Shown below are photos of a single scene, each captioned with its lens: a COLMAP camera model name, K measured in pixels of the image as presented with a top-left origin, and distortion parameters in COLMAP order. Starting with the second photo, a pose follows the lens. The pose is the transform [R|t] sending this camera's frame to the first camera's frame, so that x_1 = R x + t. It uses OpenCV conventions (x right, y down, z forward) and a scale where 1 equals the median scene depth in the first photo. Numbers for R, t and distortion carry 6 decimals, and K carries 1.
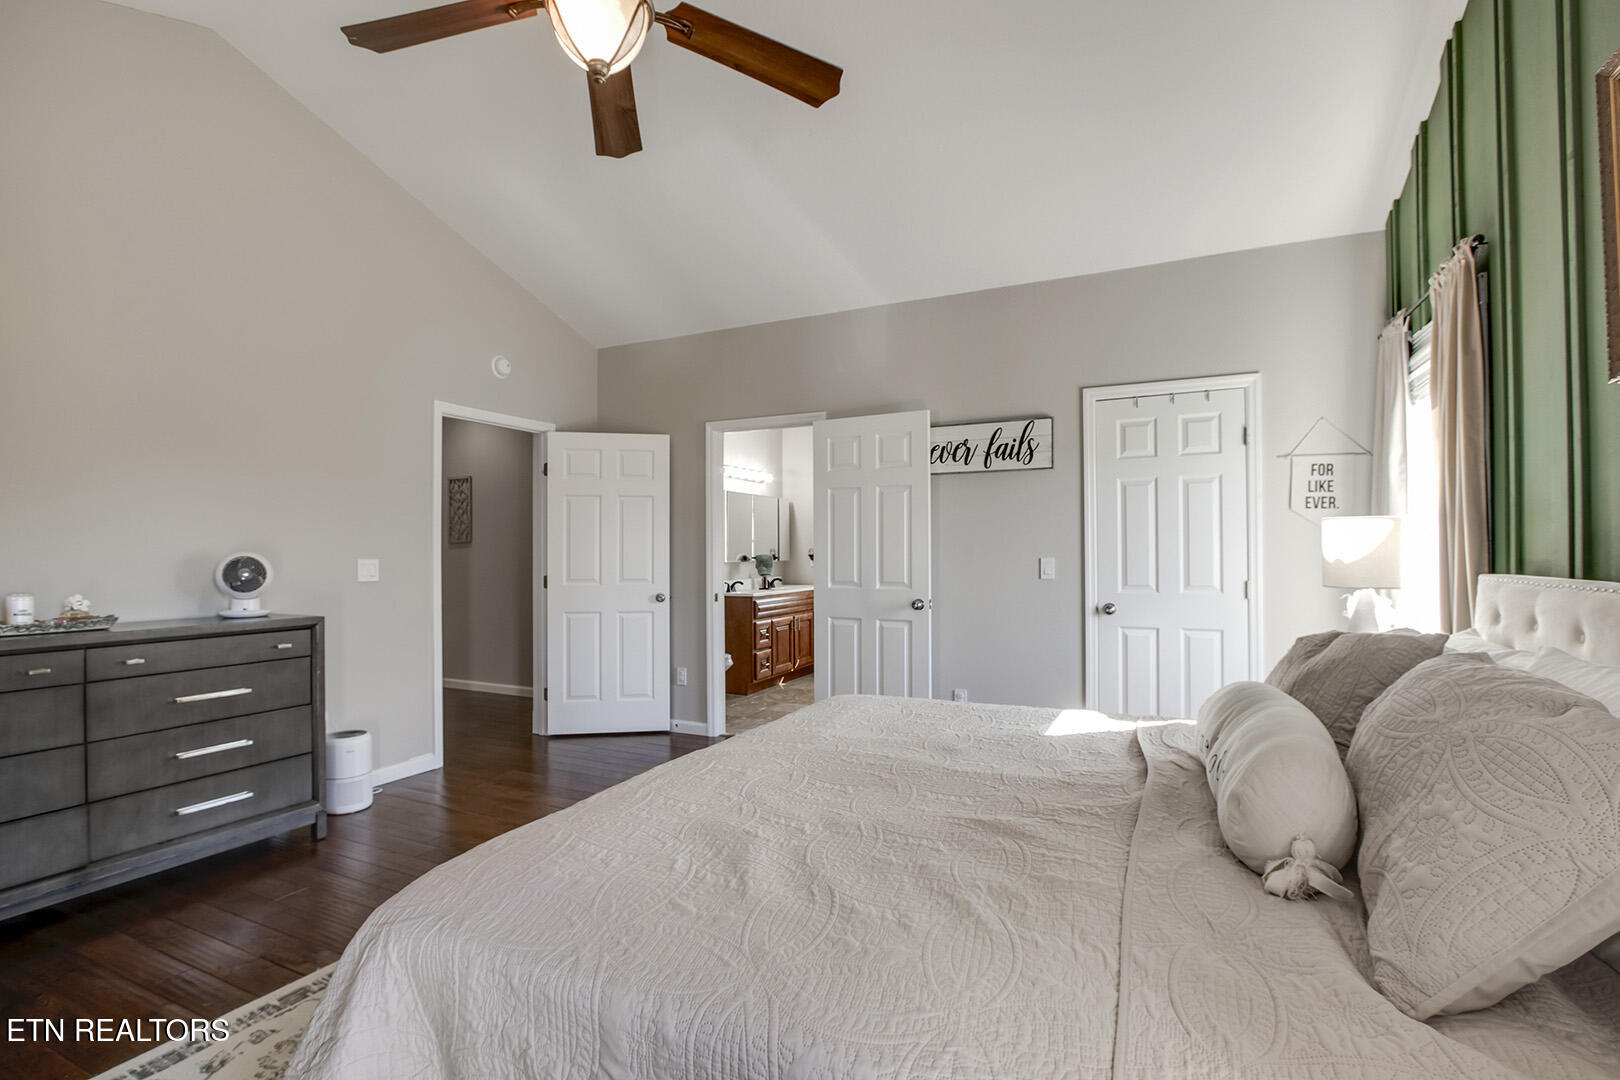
lens RADIAL K [[767.7, 0, 807.2], [0, 767.7, 552.6], [0, 0, 1]] dist [-0.023087, 0.002726]
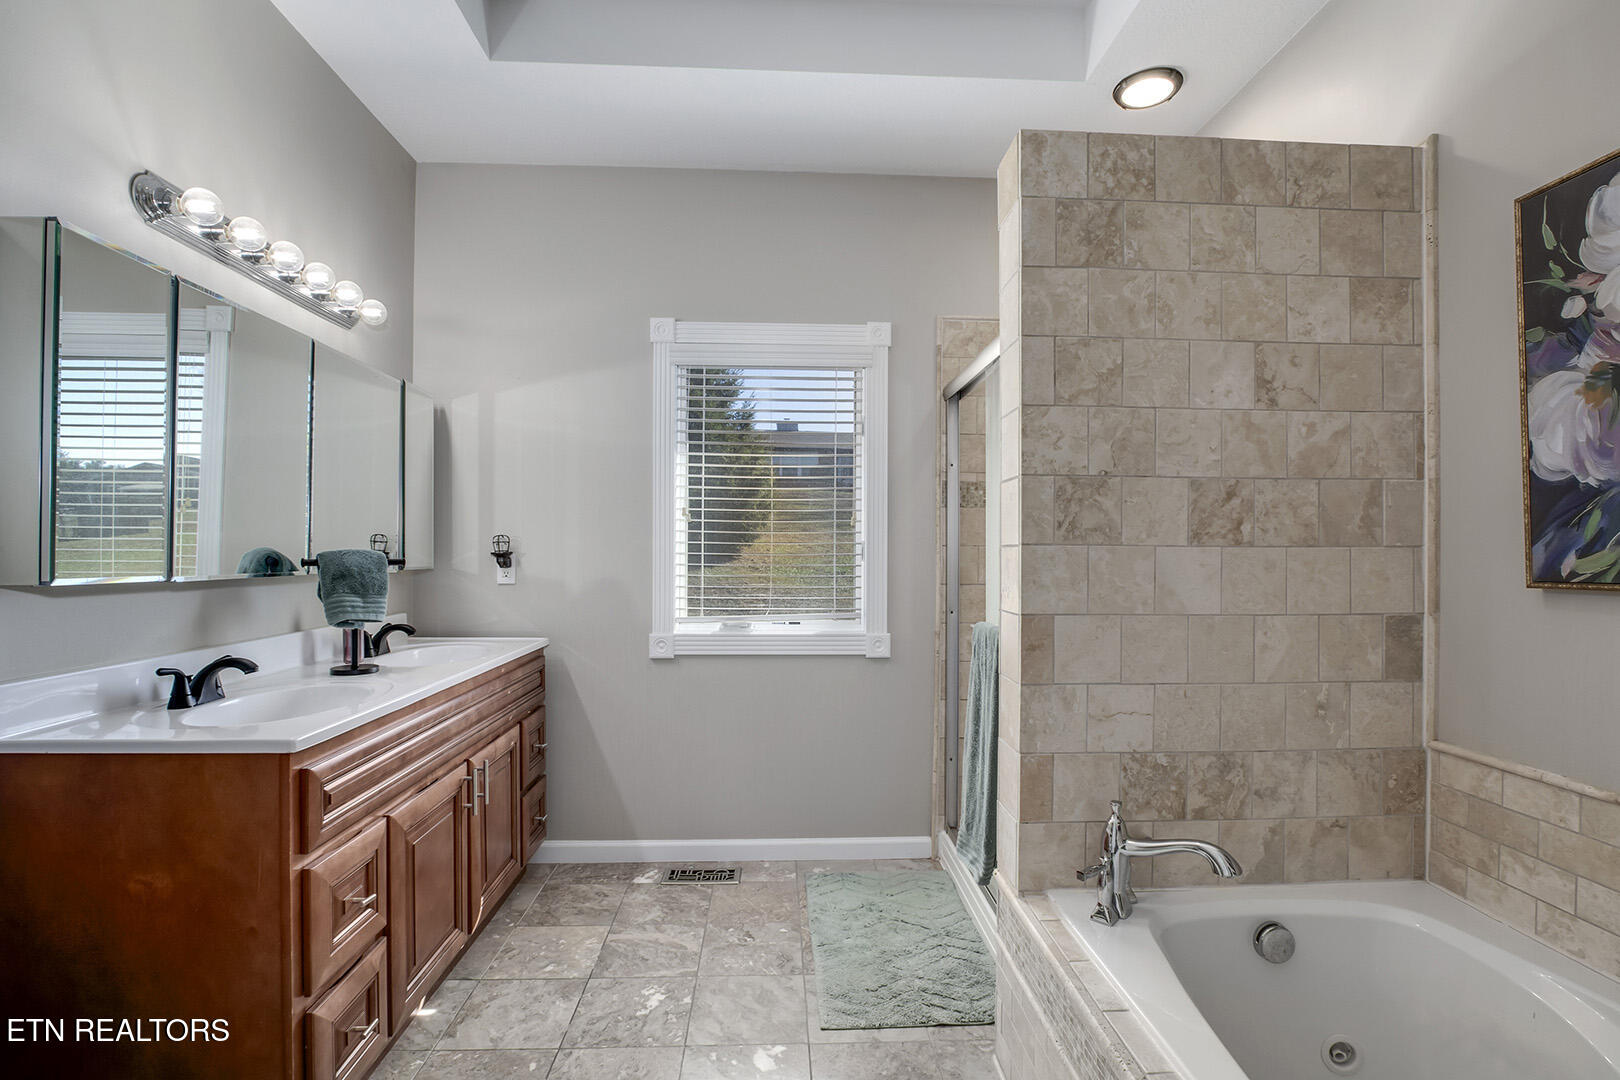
lens RADIAL K [[767.7, 0, 814.0], [0, 767.7, 548.2], [0, 0, 1]] dist [-0.023087, 0.002726]
pose [[0.879314, 0.010142, 0.476134, -0.040459], [-0.011891, 0.999929, 0.000660, -0.000284], [-0.476093, -0.006242, 0.879373, 0.680255]]
